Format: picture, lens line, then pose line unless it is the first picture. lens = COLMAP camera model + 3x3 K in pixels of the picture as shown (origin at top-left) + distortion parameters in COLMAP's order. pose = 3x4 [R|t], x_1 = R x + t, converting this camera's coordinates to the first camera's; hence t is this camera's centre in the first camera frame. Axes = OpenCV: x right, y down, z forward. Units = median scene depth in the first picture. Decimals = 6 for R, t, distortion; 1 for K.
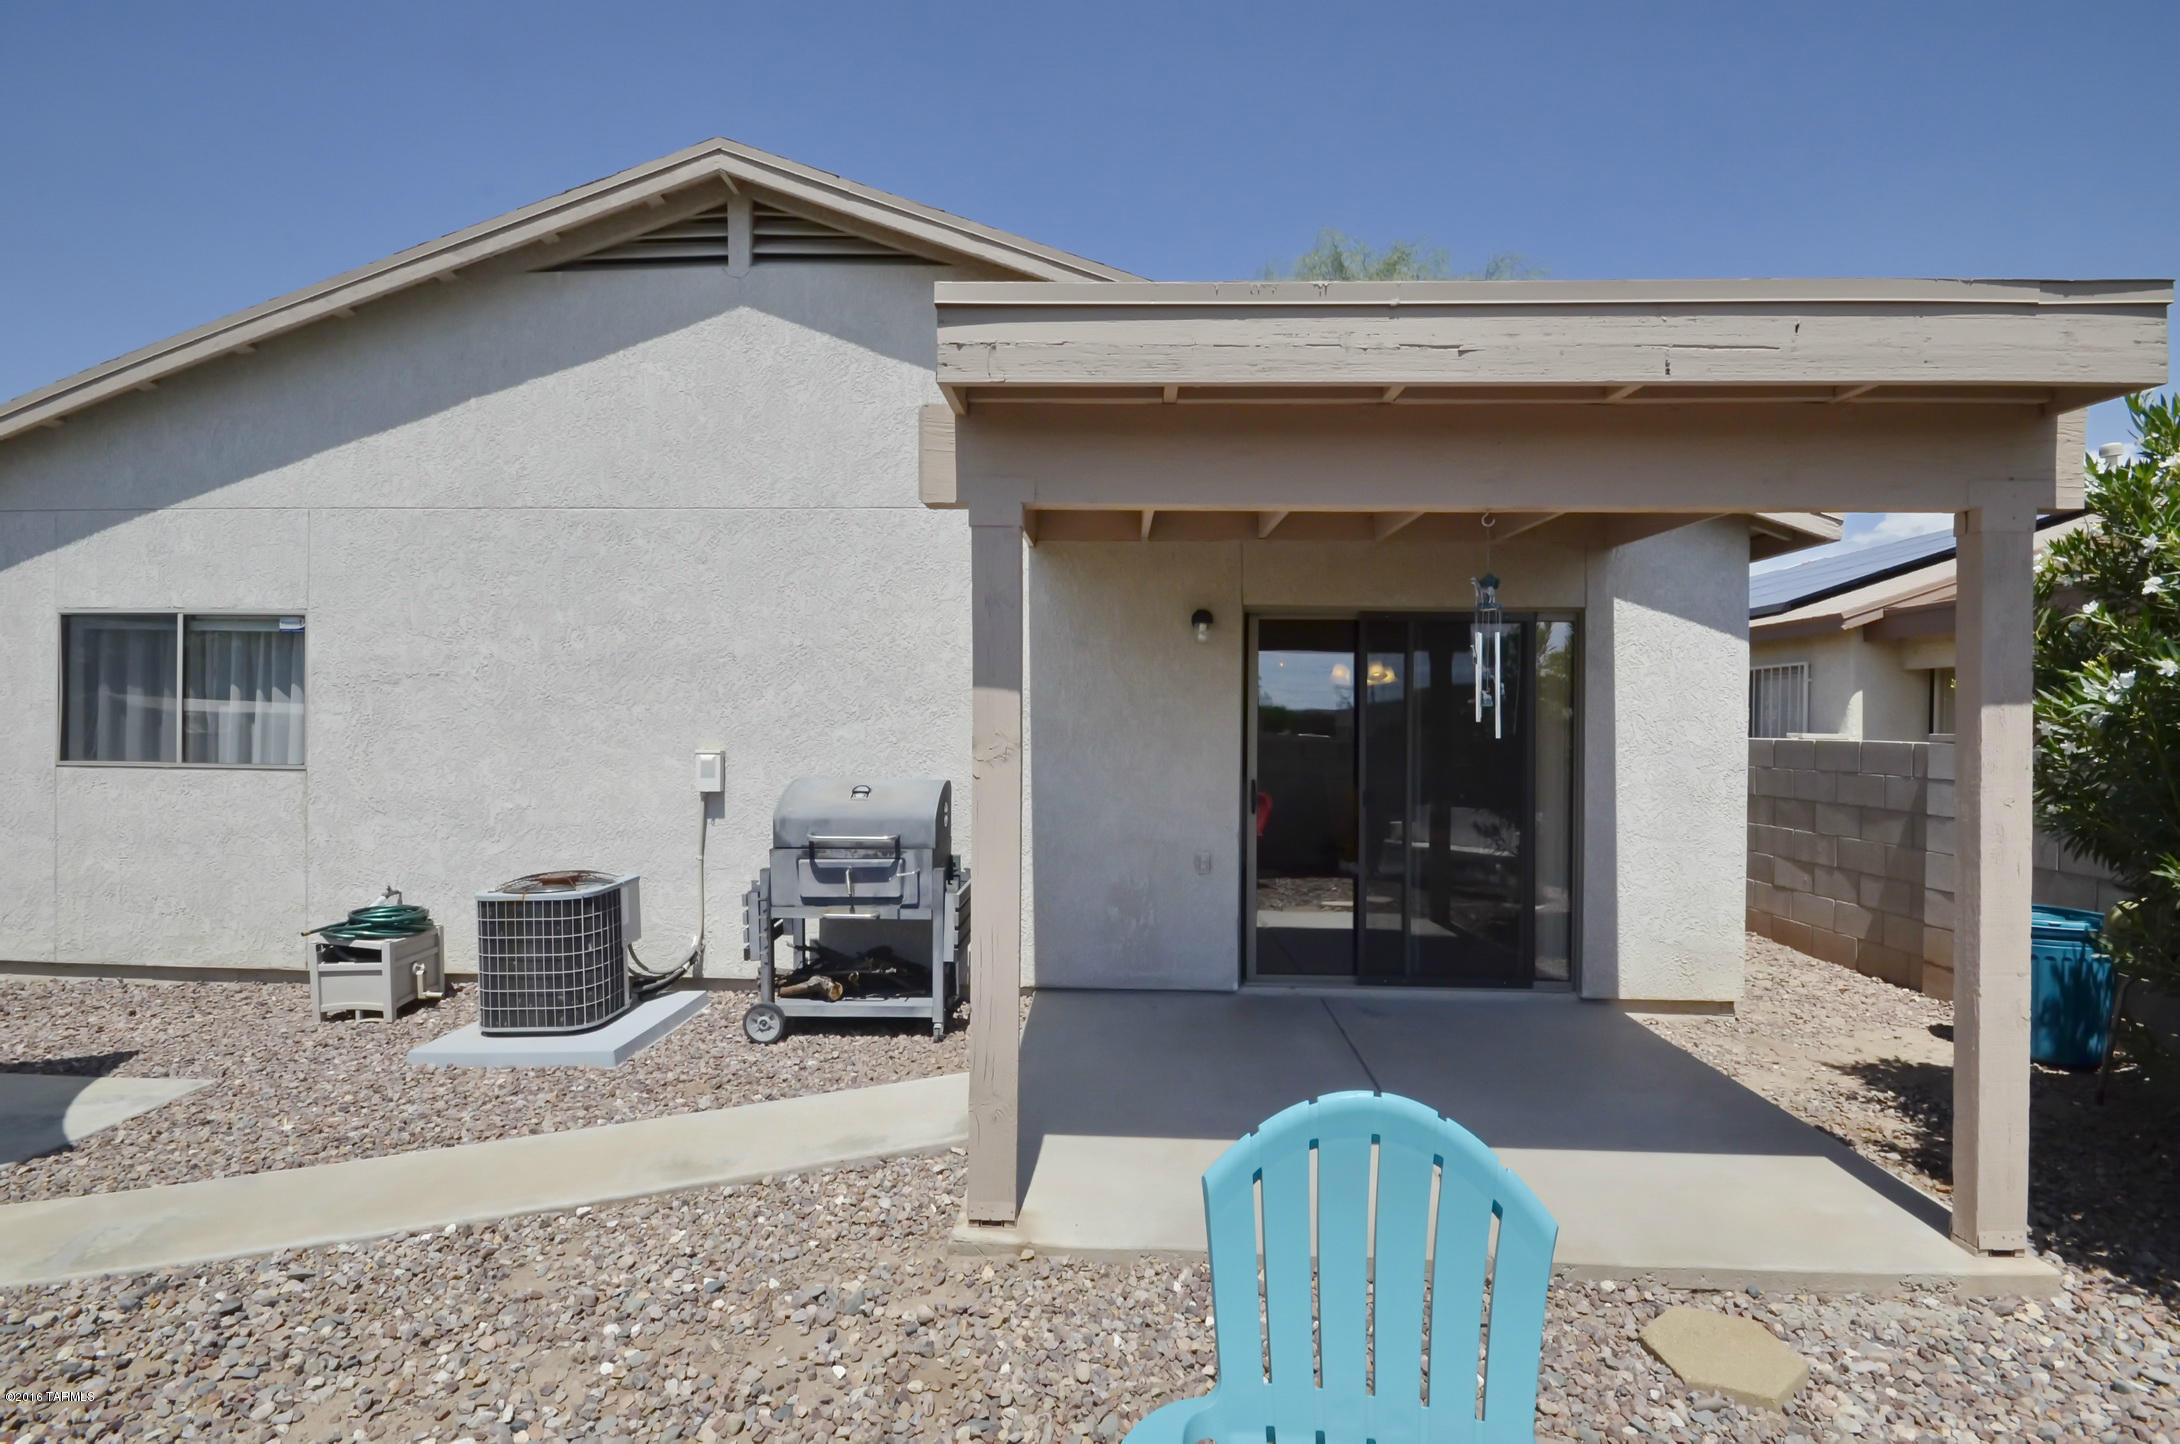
lens RADIAL K [[959.7, 0, 1094.2], [0, 959.7, 727.4], [0, 0, 1]] dist [-0.003371, -0.001495]
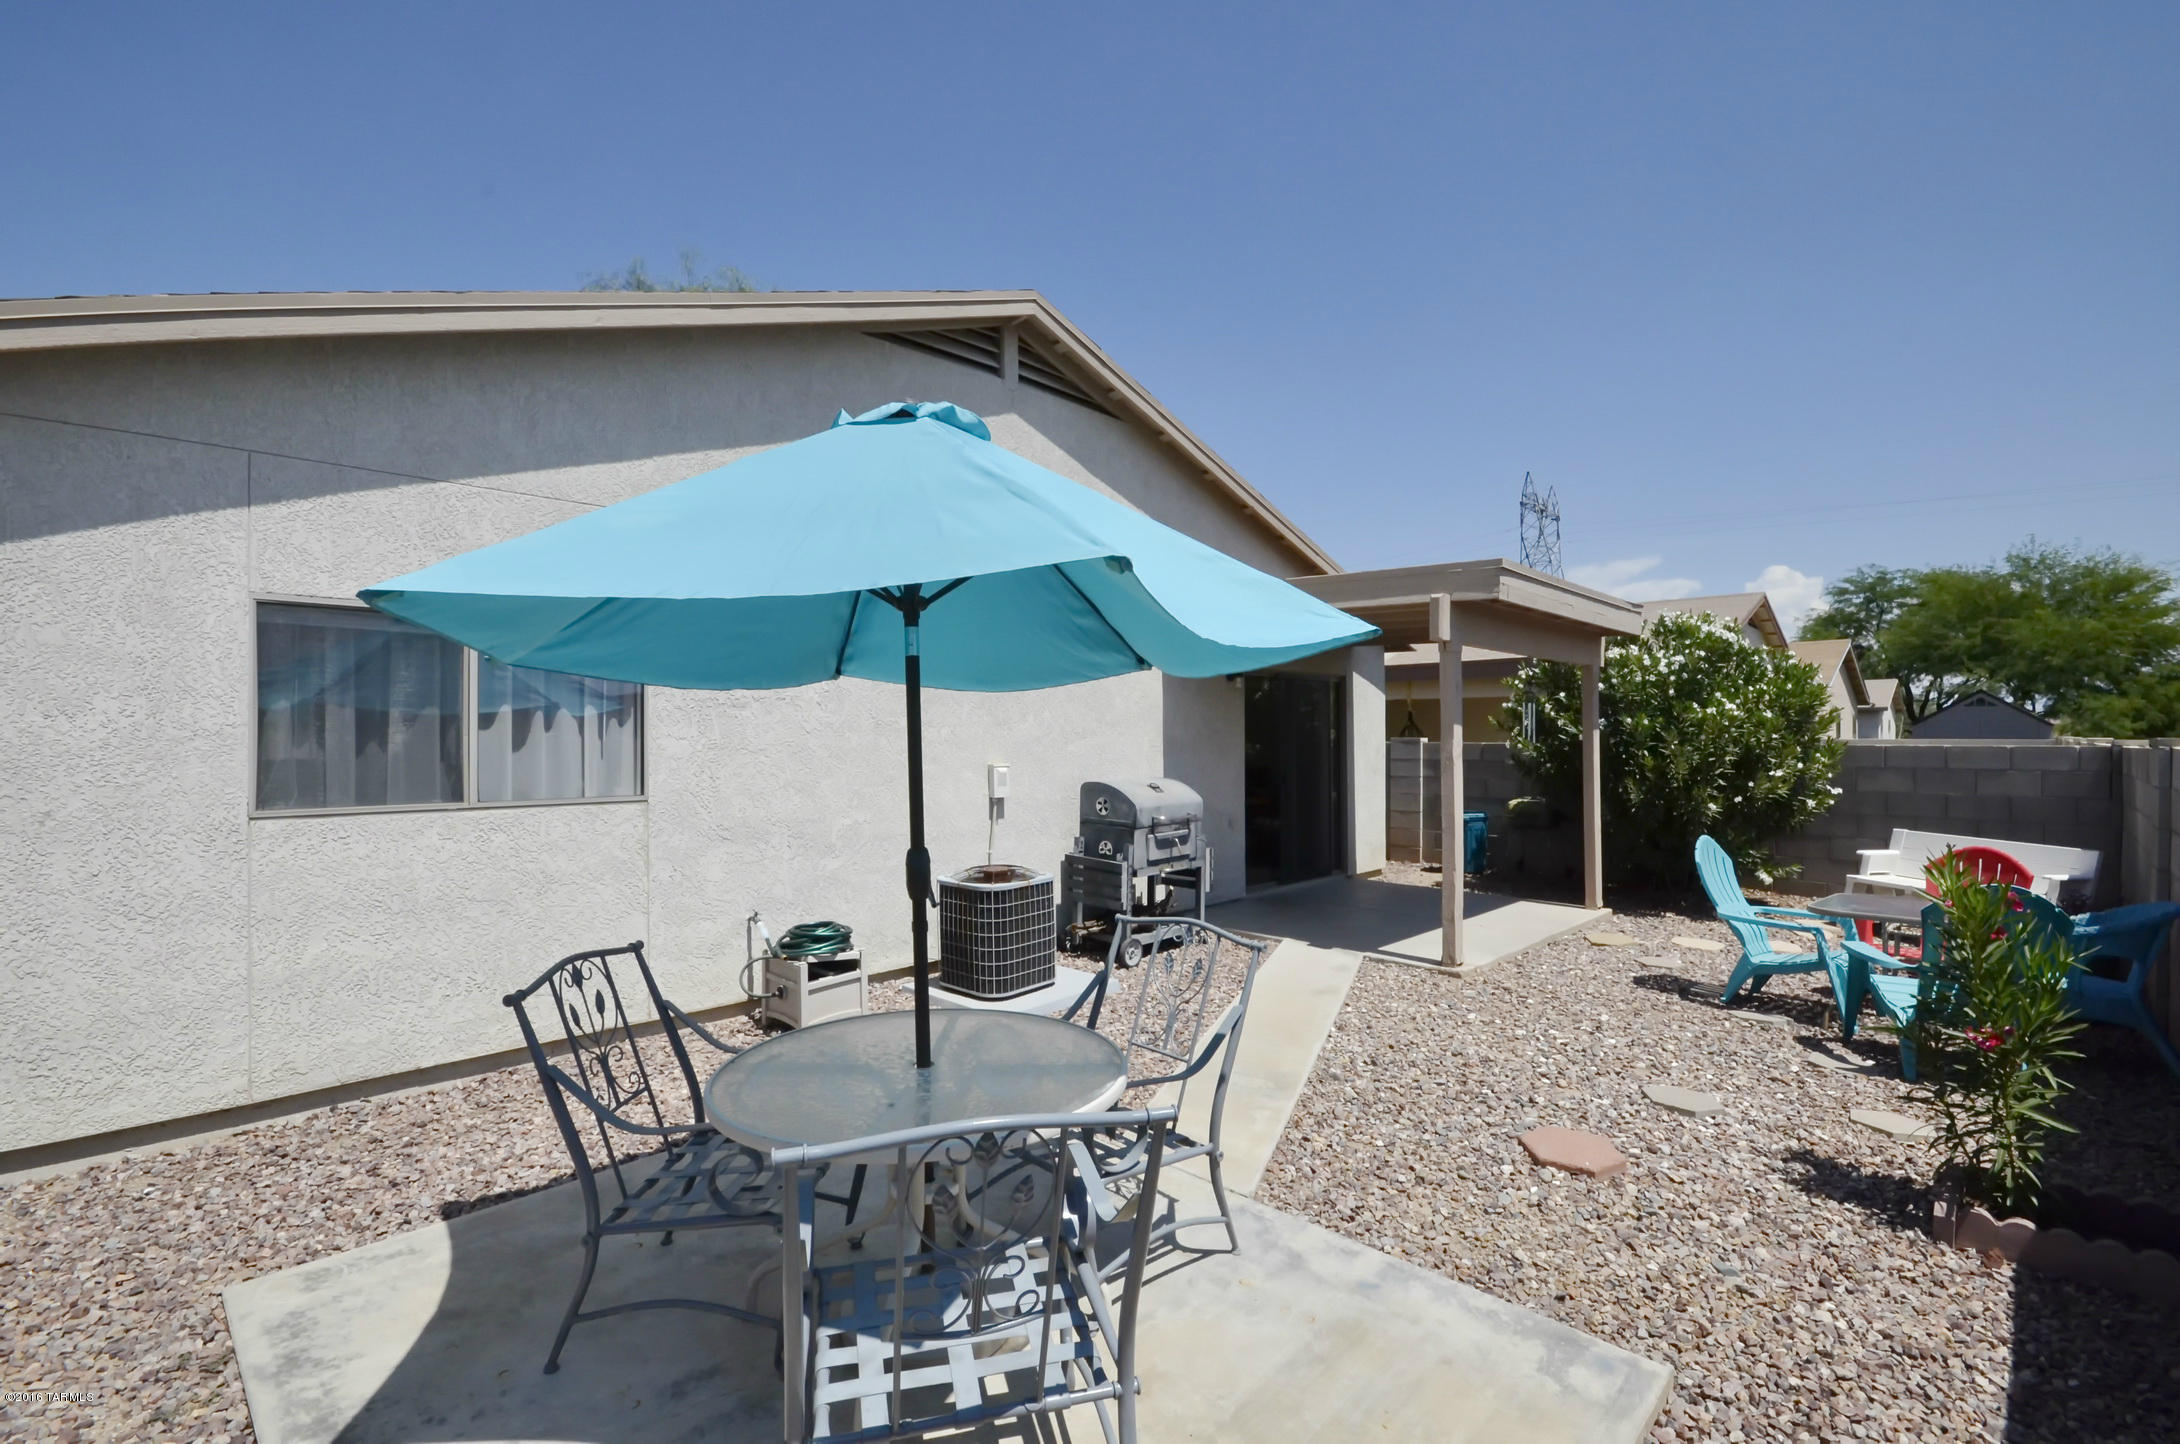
lens RADIAL K [[959.7, 0, 1084.9], [0, 959.7, 719.4], [0, 0, 1]] dist [-0.003371, -0.001495]
pose [[0.668706, 0.001827, 0.743525, -1.223344], [0.010718, 0.999869, -0.012096, -0.017269], [-0.743450, 0.016058, 0.668599, 0.083089]]
